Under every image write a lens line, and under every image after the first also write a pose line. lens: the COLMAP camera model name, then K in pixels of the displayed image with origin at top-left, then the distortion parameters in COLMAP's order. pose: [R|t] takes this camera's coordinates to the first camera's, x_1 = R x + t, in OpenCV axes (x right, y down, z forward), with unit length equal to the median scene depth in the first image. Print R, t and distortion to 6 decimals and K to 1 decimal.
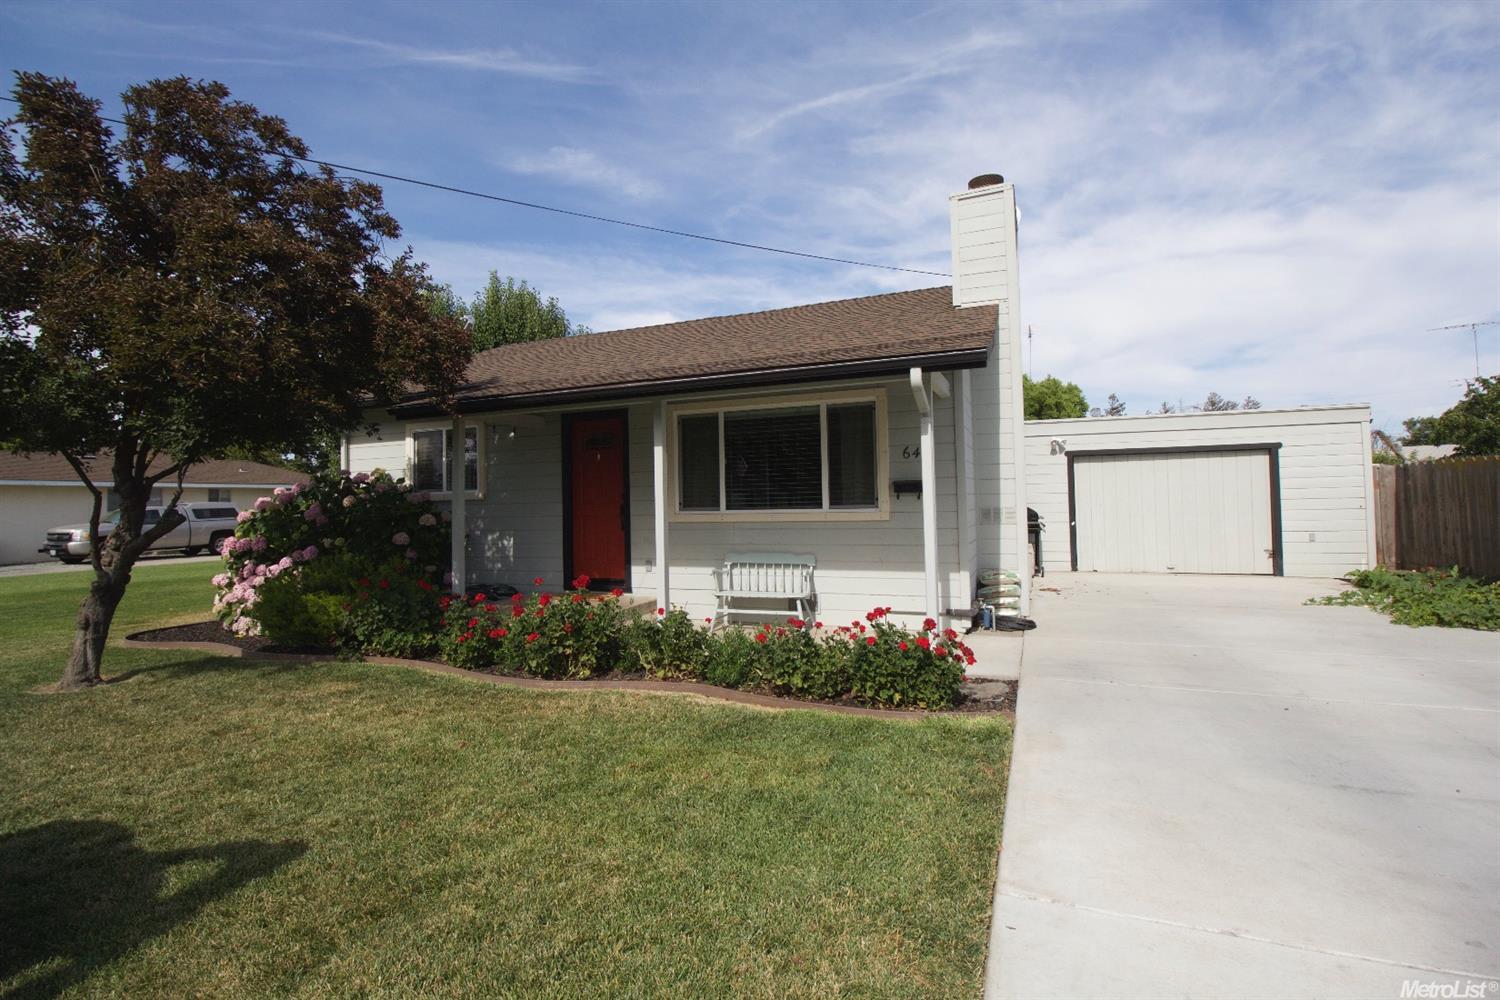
lens RADIAL K [[687.6, 0, 750.5], [0, 687.6, 495.2], [0, 0, 1]] dist [-0.006633, -0.008266]
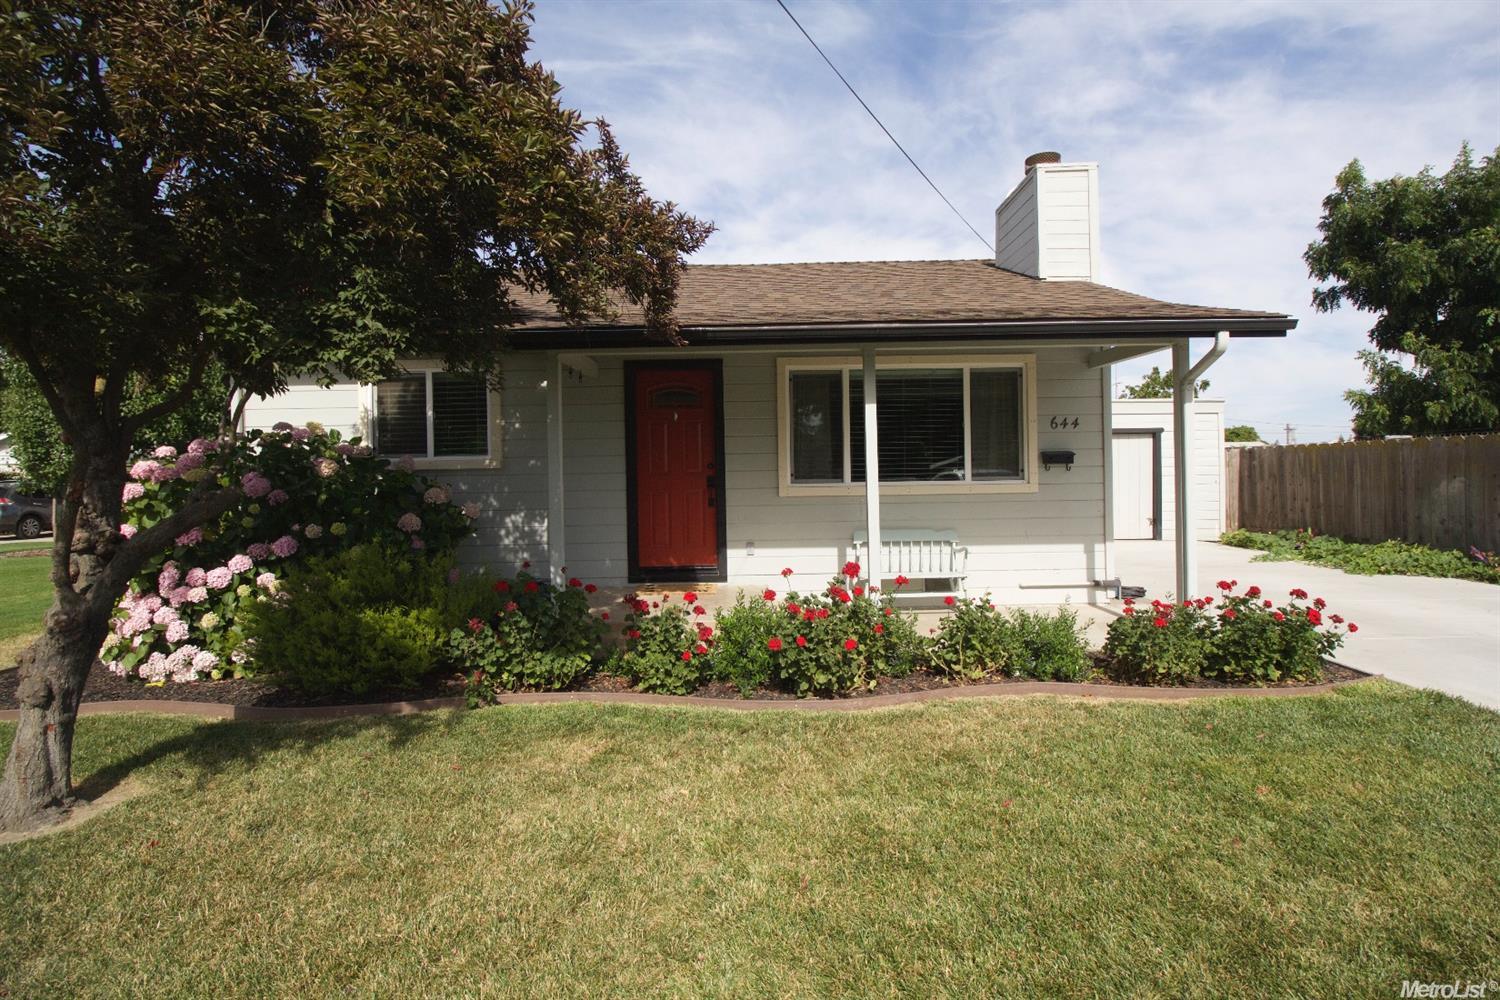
lens RADIAL K [[687.6, 0, 750.2], [0, 687.6, 494.1], [0, 0, 1]] dist [-0.006633, -0.008266]
pose [[0.925918, -0.004711, 0.377696, -0.463552], [-0.006358, 0.999586, 0.028056, 0.012588], [-0.377672, -0.028379, 0.925504, 0.224038]]
